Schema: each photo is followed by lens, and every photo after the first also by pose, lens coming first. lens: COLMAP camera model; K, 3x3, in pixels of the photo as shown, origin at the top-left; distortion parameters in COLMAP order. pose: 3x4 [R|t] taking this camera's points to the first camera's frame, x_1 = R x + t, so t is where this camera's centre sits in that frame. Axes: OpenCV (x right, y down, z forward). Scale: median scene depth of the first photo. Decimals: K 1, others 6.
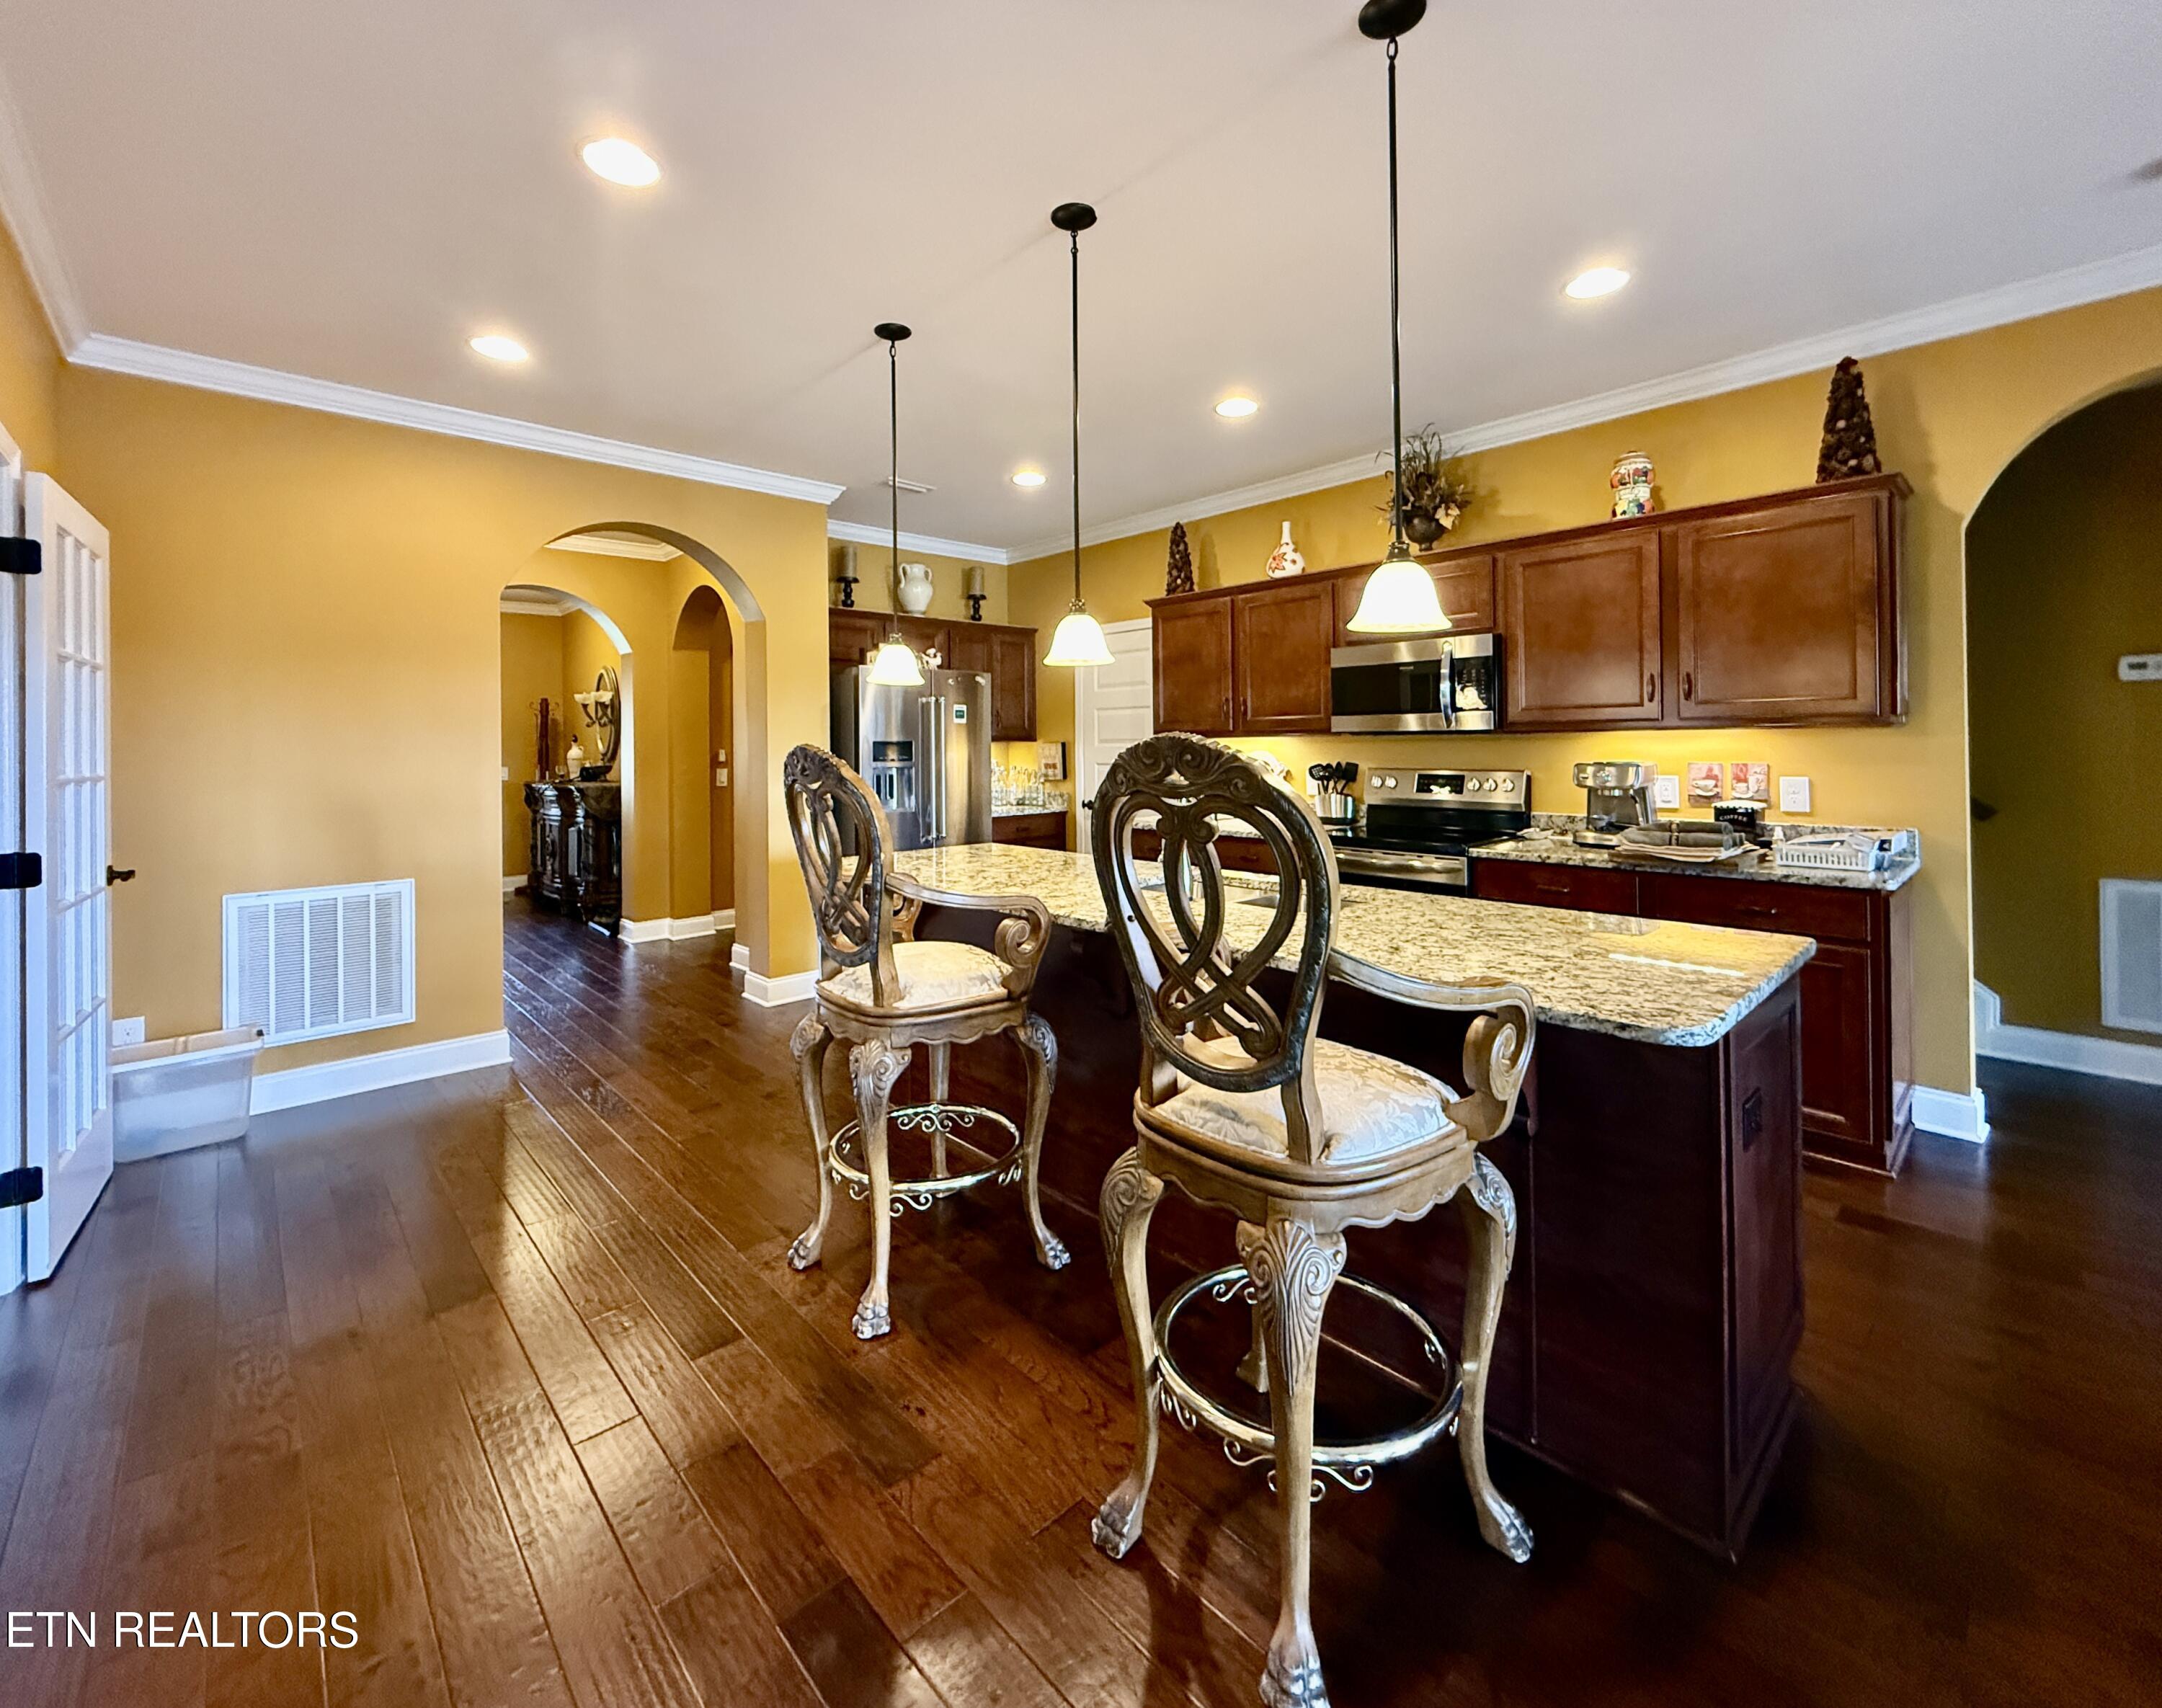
lens RADIAL K [[908.1, 0, 1046.1], [0, 908.1, 739.5], [0, 0, 1]] dist [0.002848, 0.000112]
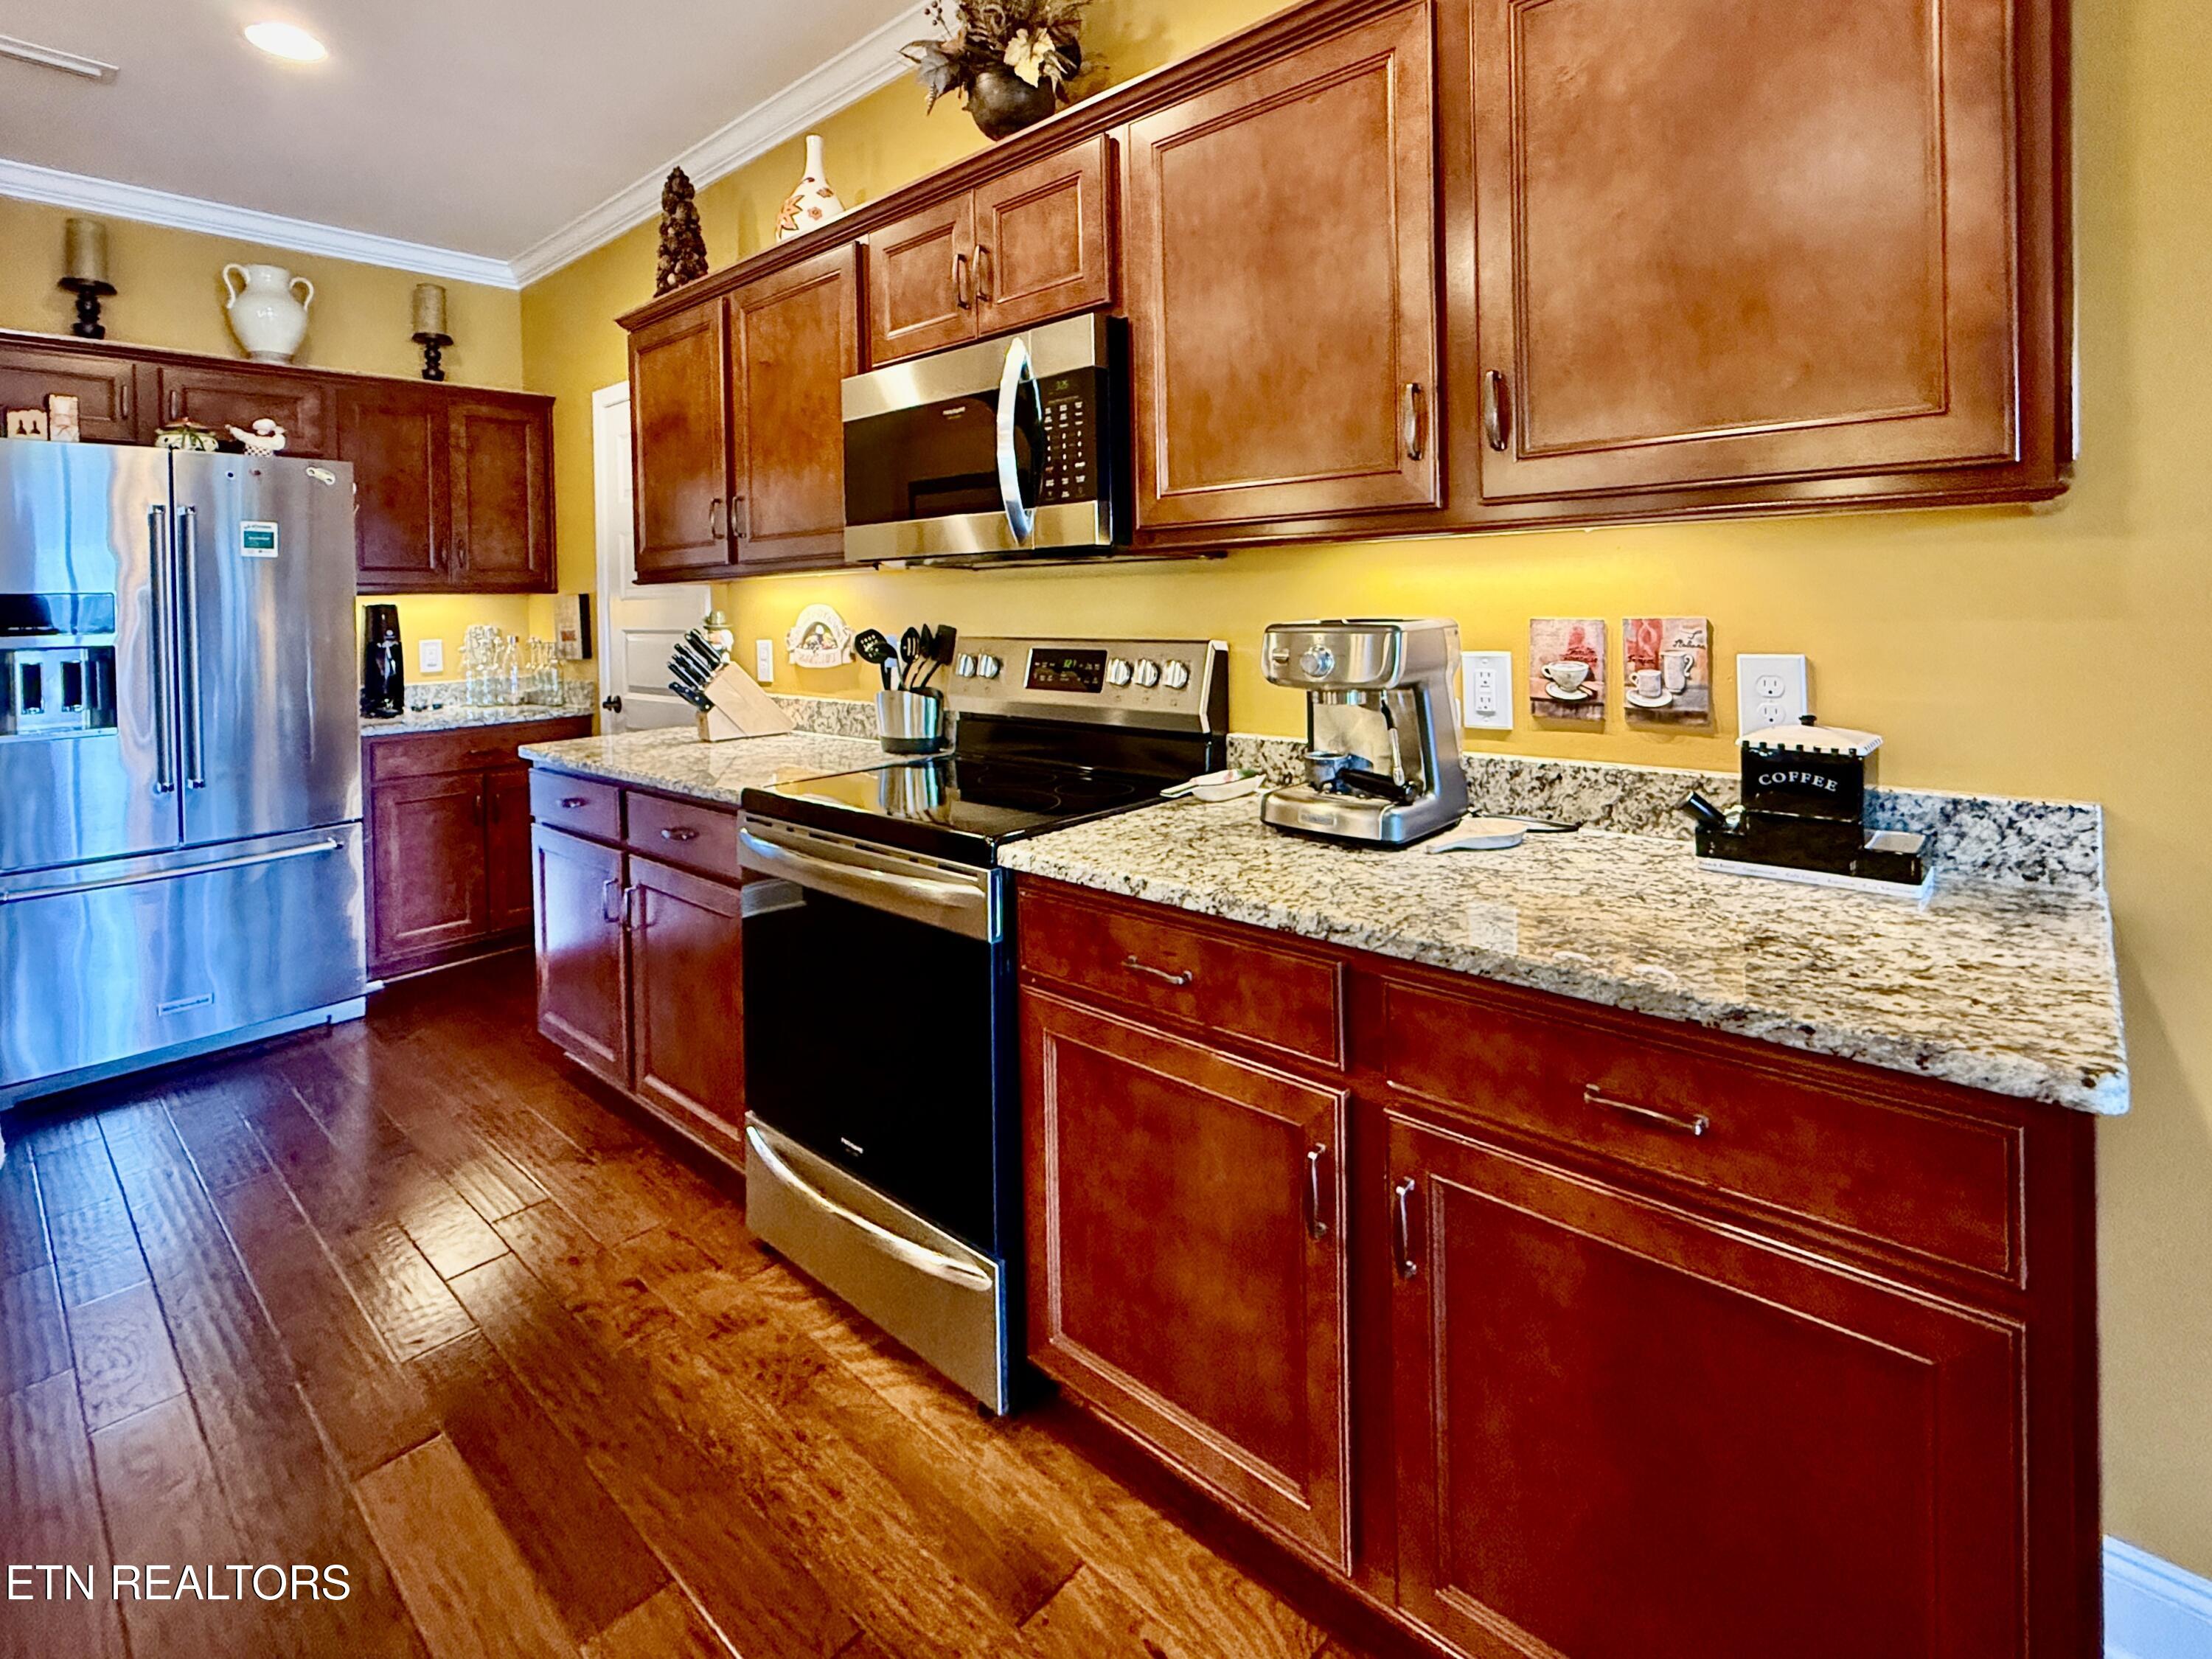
lens RADIAL K [[1057.3, 0, 1071.6], [0, 1057.3, 612.5], [0, 0, 1]] dist [0.000020, 0.000045]
pose [[0.995463, -0.012419, 0.094336, 0.411664], [0.010915, 0.999805, 0.016437, 0.011325], [-0.094522, -0.015333, 0.995405, 0.494293]]
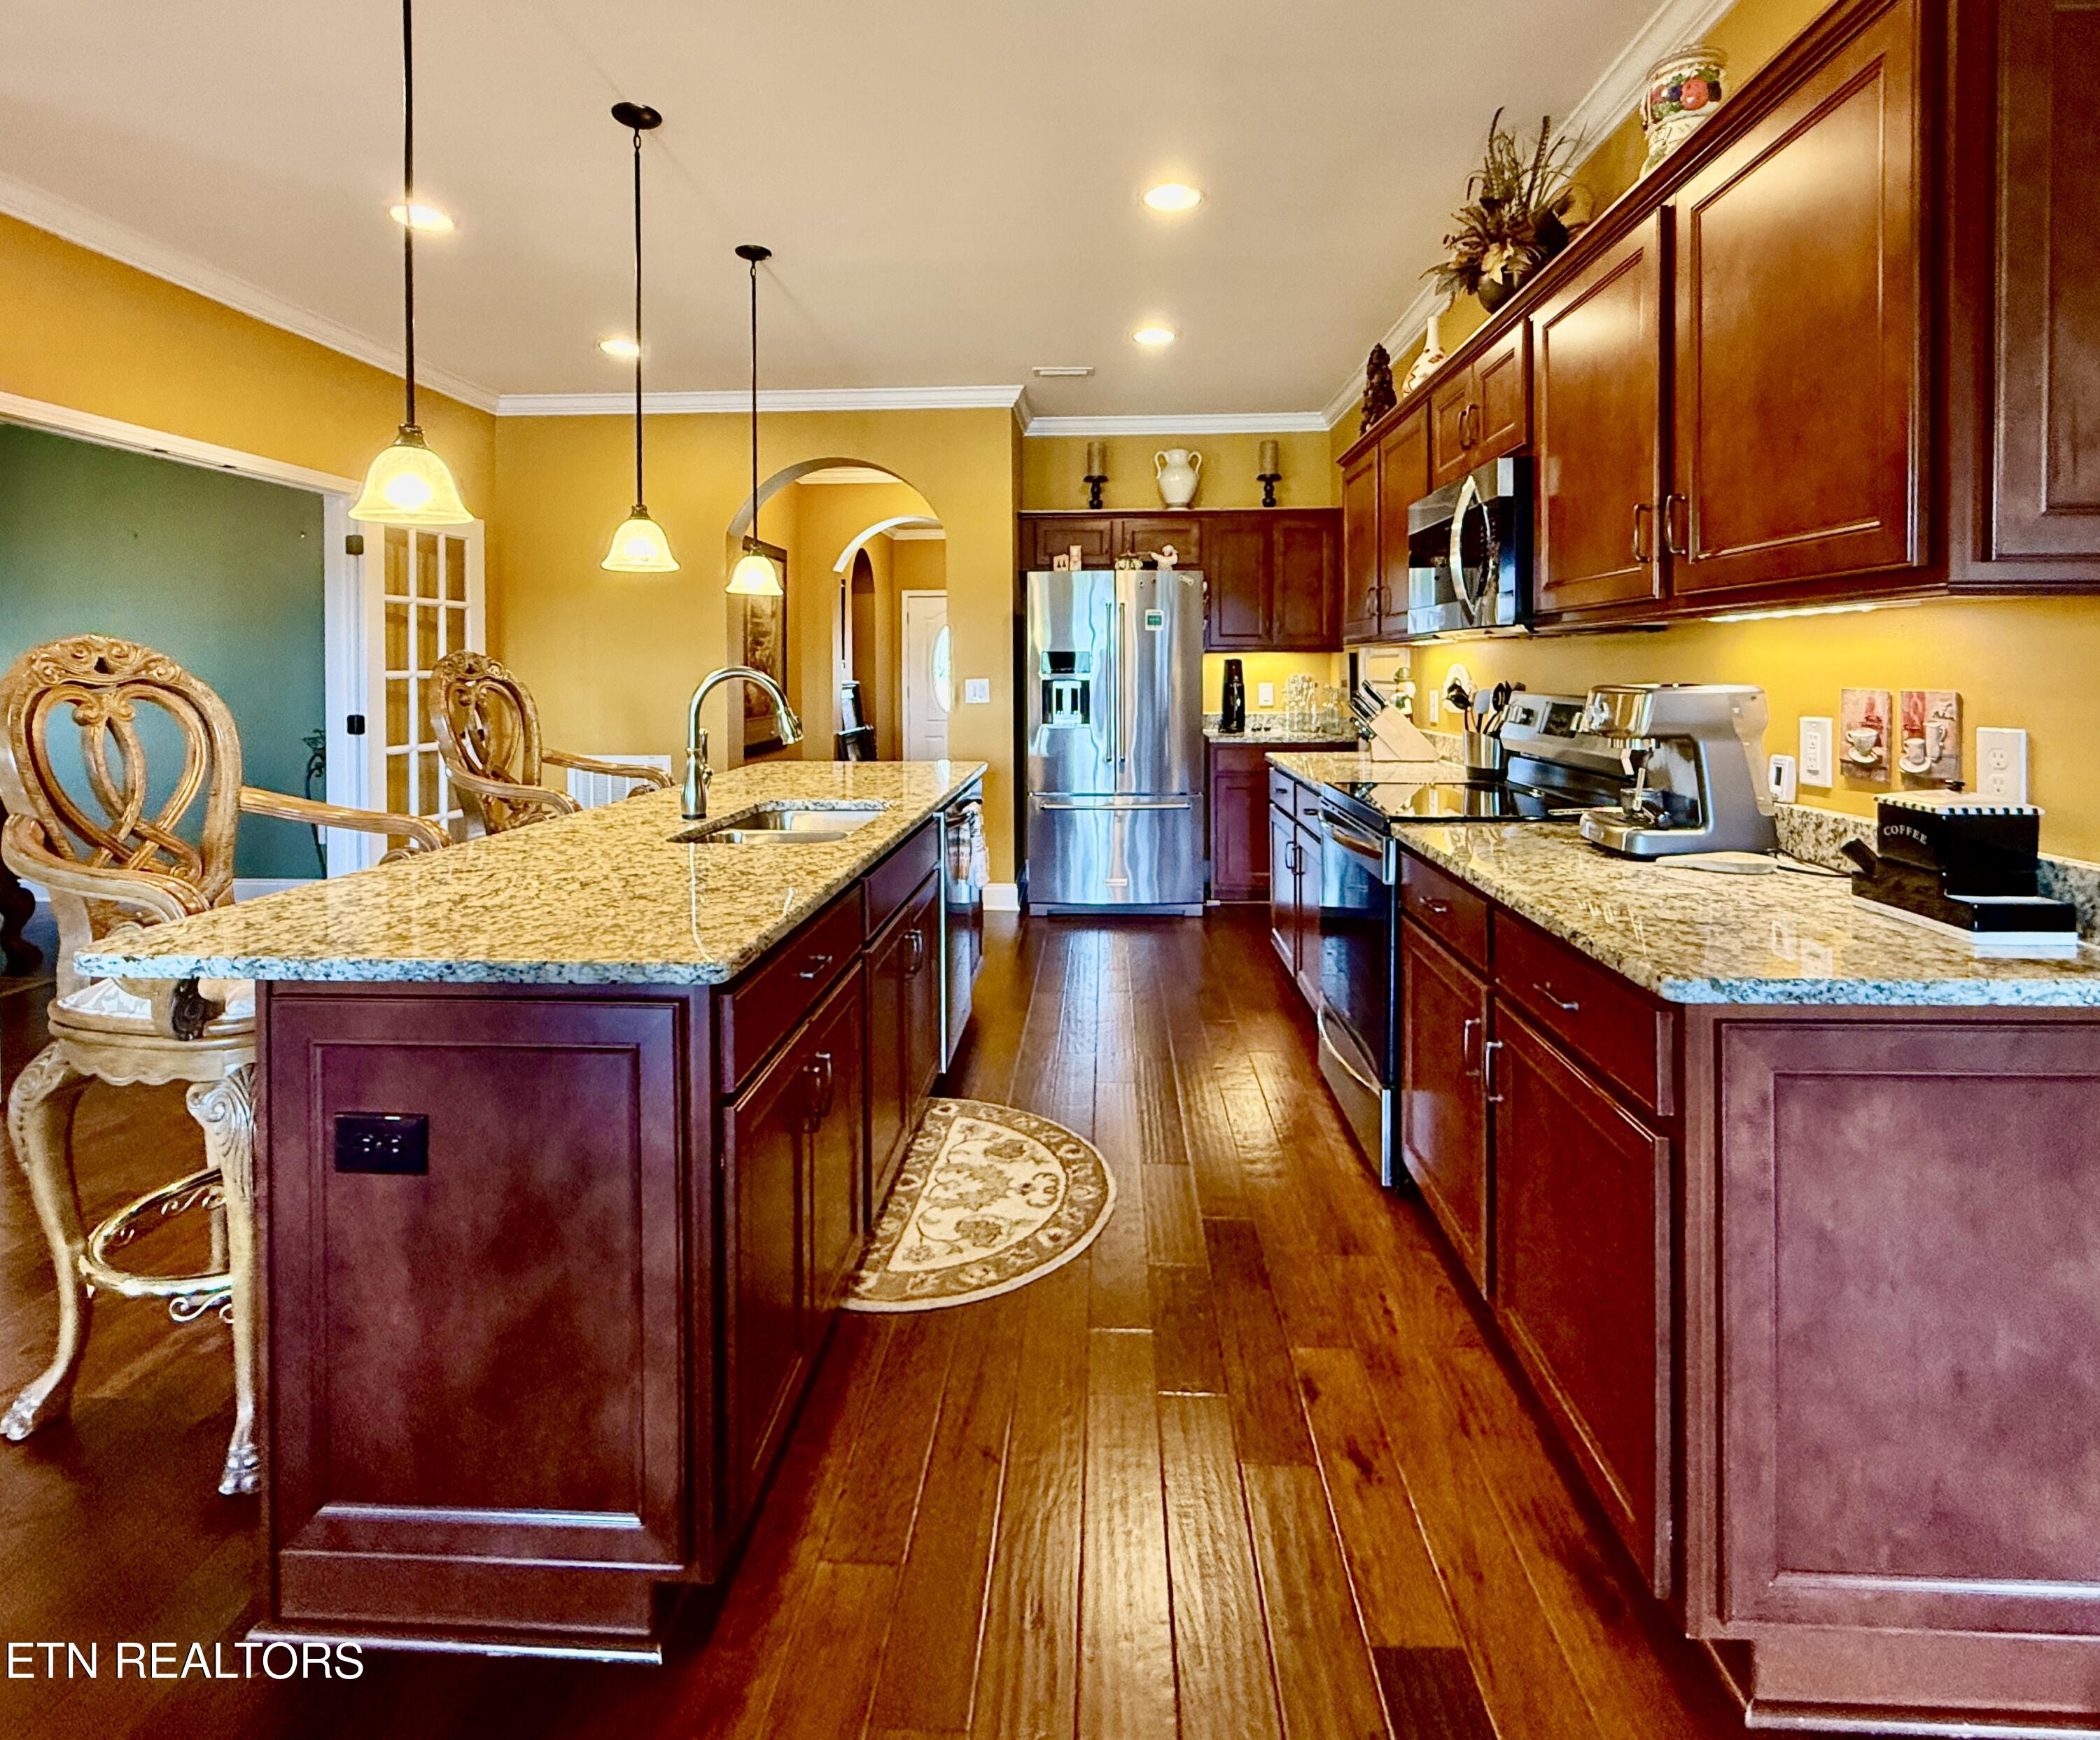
lens RADIAL K [[1017.5, 0, 1046.1], [0, 1017.5, 679.5], [0, 0, 1]] dist [0.000666, 0.000148]
pose [[0.705984, 0.015758, -0.708052, 0.706641], [0.001503, 0.999717, 0.023747, 0.007341], [0.708226, -0.017829, 0.705761, 0.325997]]
